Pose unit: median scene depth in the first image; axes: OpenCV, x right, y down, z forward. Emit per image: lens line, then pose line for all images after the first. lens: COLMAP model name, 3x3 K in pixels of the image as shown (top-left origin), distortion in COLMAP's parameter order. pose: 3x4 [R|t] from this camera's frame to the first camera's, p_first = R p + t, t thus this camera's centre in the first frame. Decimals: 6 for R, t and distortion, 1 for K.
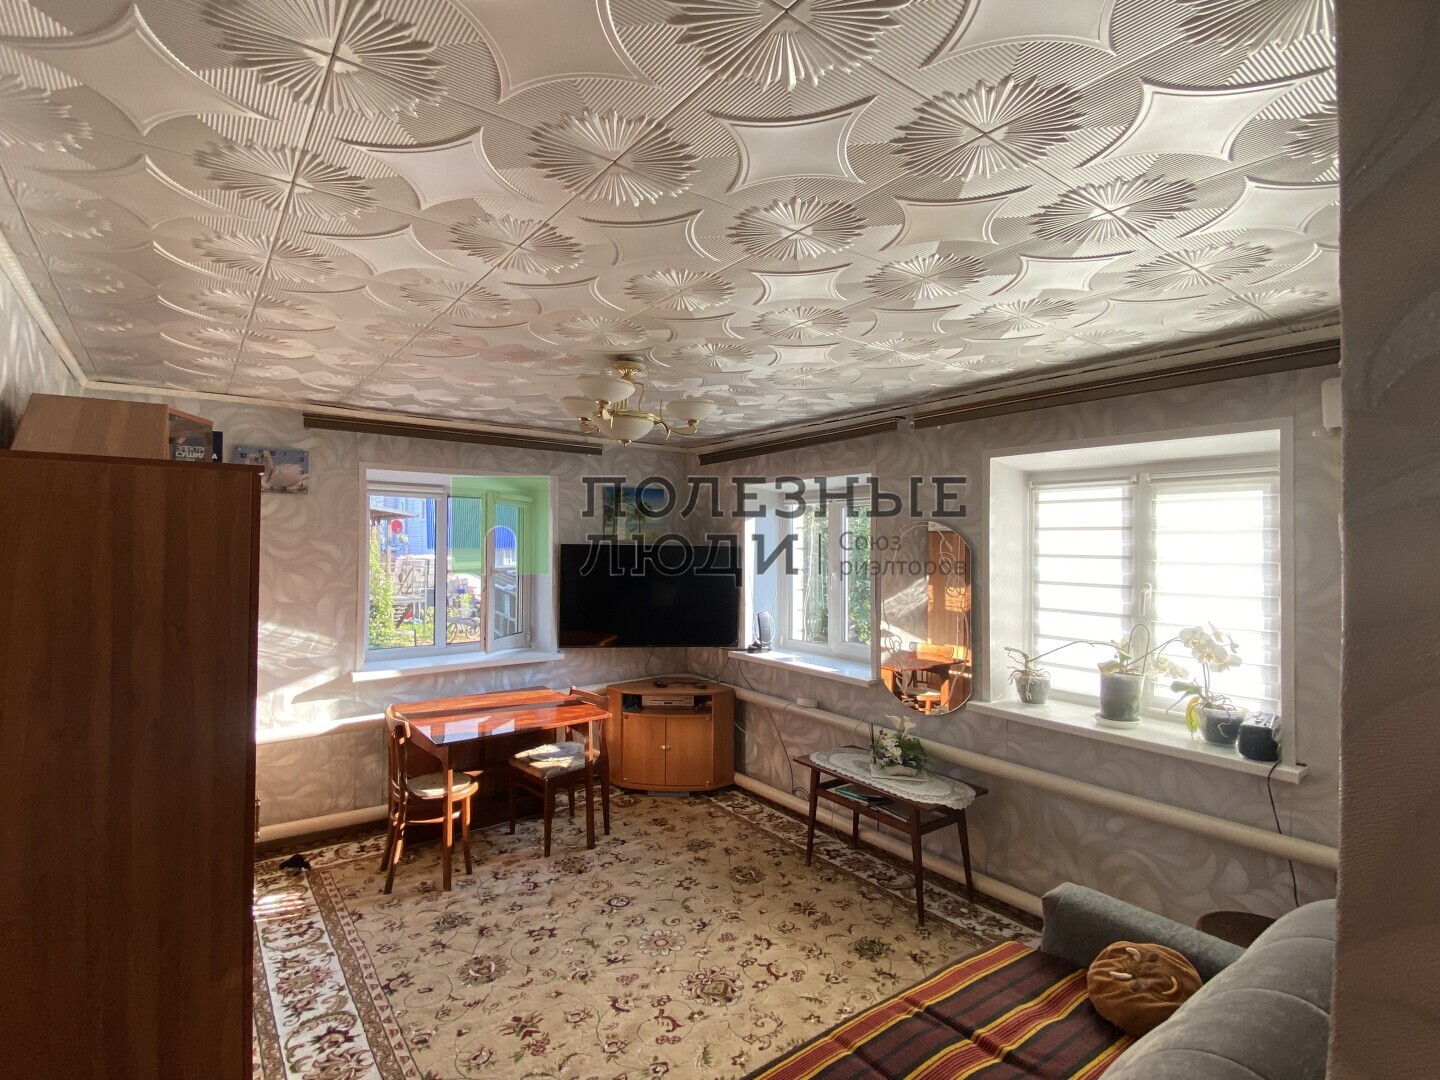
lens RADIAL K [[705.7, 0, 717.0], [0, 705.7, 547.3], [0, 0, 1]] dist [-0.001922, -0.000275]
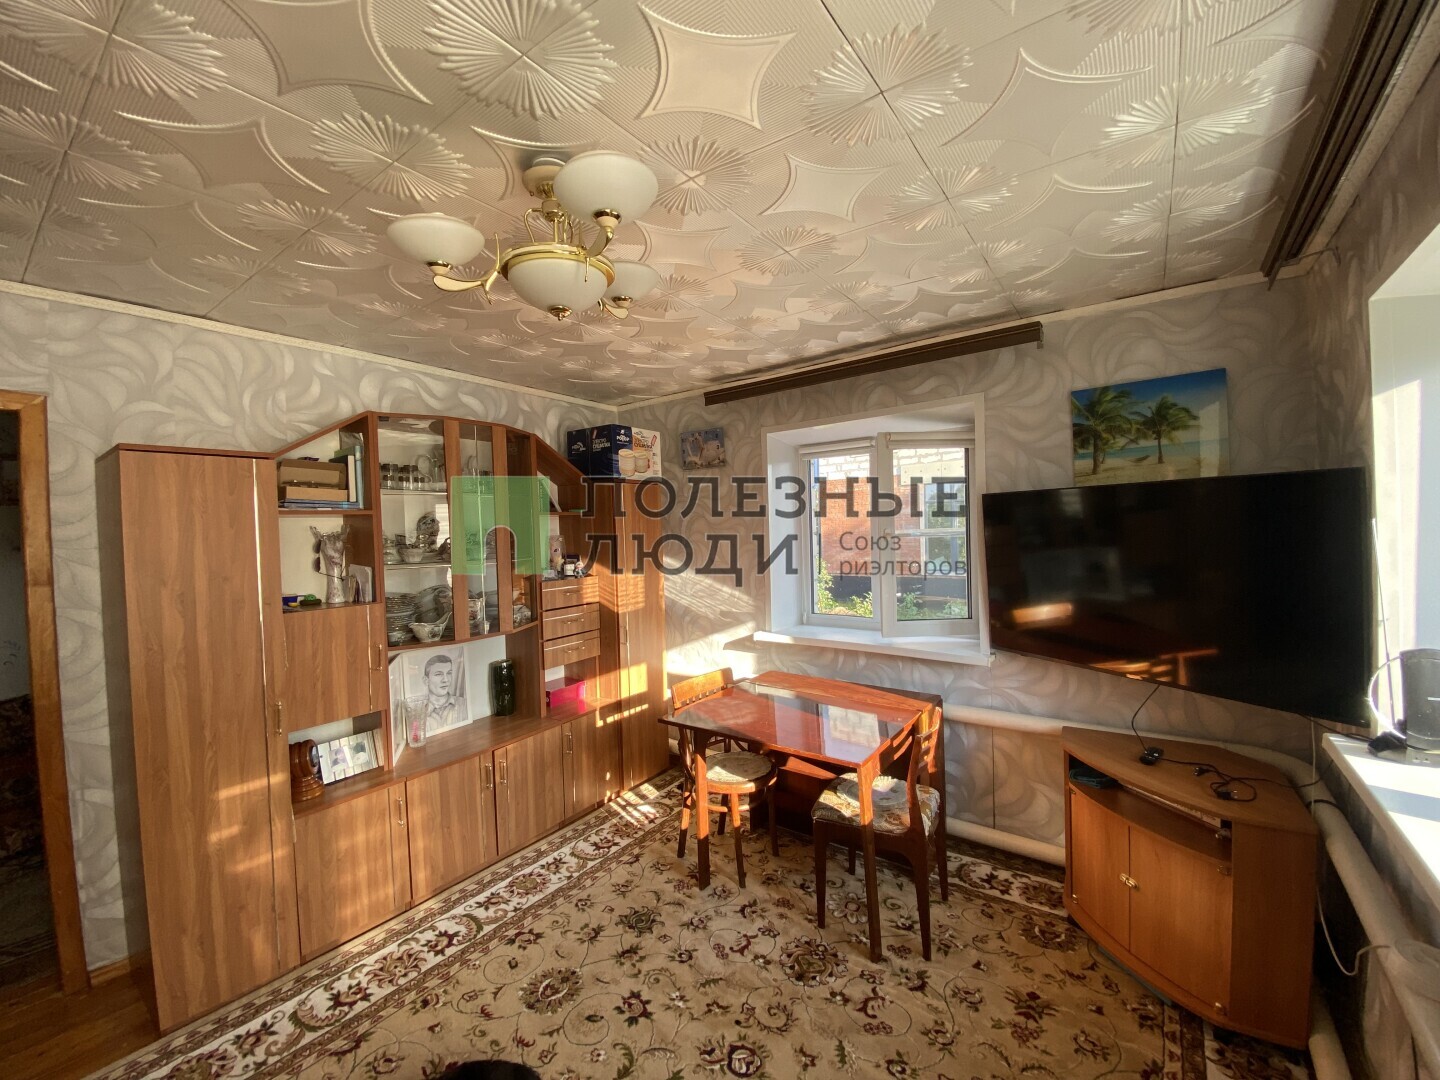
lens RADIAL K [[595.4, 0, 717.5], [0, 595.4, 530.5], [0, 0, 1]] dist [0.000810, -0.000450]
pose [[0.271216, -0.003738, -0.962511, 0.375499], [0.037870, 0.999260, 0.006791, 0.025374], [0.961773, -0.038292, 0.271157, 0.868410]]
